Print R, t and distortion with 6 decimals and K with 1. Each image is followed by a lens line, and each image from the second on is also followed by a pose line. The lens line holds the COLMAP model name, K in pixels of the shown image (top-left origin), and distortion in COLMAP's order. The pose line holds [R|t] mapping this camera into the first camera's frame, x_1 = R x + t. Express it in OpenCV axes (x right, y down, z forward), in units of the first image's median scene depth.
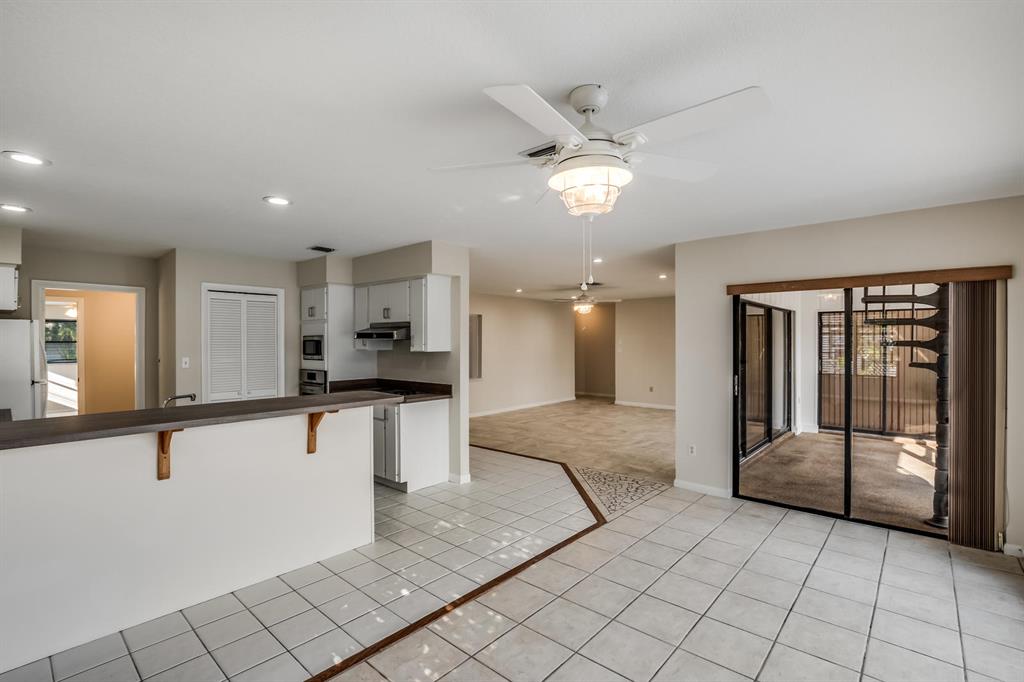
lens RADIAL K [[469.6, 0, 508.9], [0, 469.6, 342.9], [0, 0, 1]] dist [-0.024901, 0.001137]
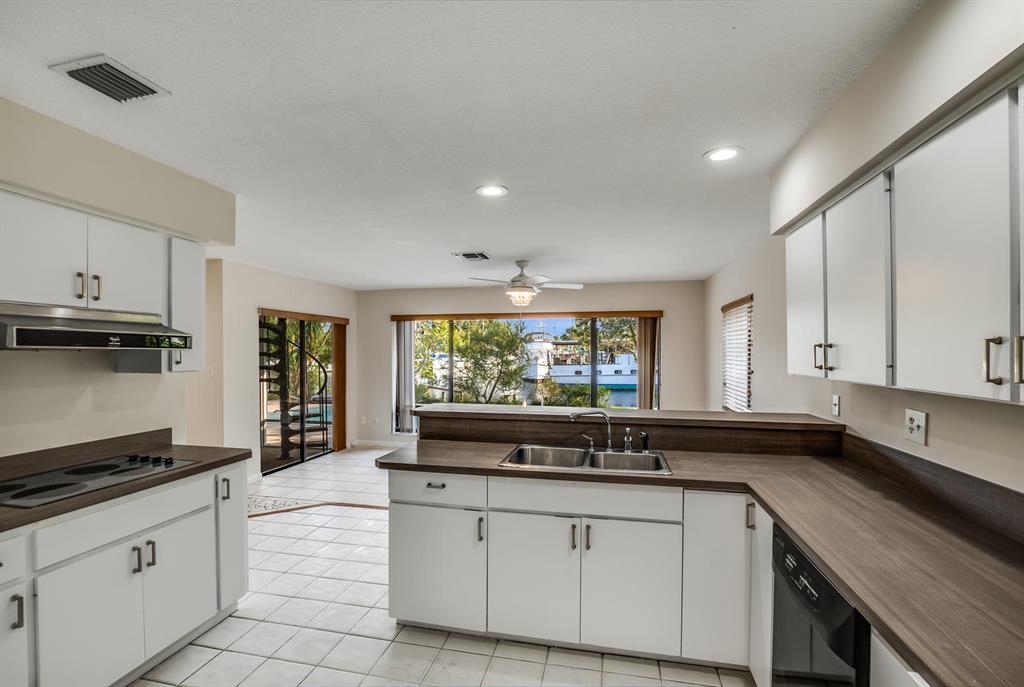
lens RADIAL K [[468.7, 0, 508.7], [0, 468.7, 358.9], [0, 0, 1]] dist [-0.003822, 0.001163]
pose [[-0.486891, -0.012802, 0.873369, -1.028263], [0.000933, 0.999884, 0.015176, -0.006097], [-0.873462, 0.008203, -0.486823, 1.128261]]
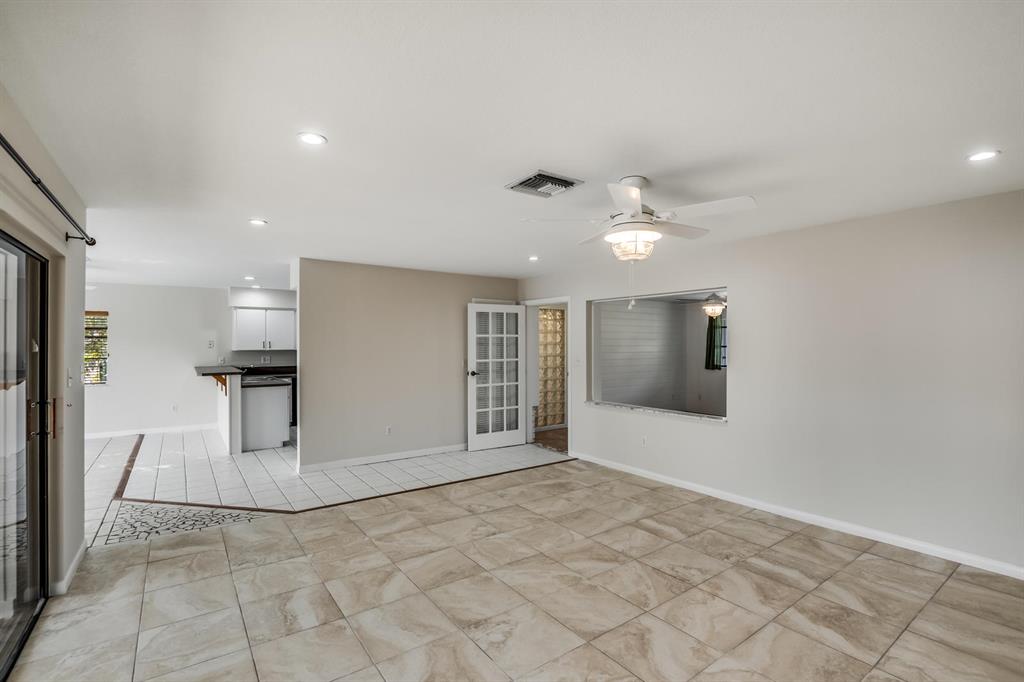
lens RADIAL K [[469.6, 0, 508.9], [0, 469.6, 342.9], [0, 0, 1]] dist [-0.024901, 0.001137]
pose [[-0.220661, -0.001769, -0.975349, 1.065125], [0.002500, 0.999994, -0.002379, -0.001753], [0.975347, -0.002963, -0.220656, 2.124419]]
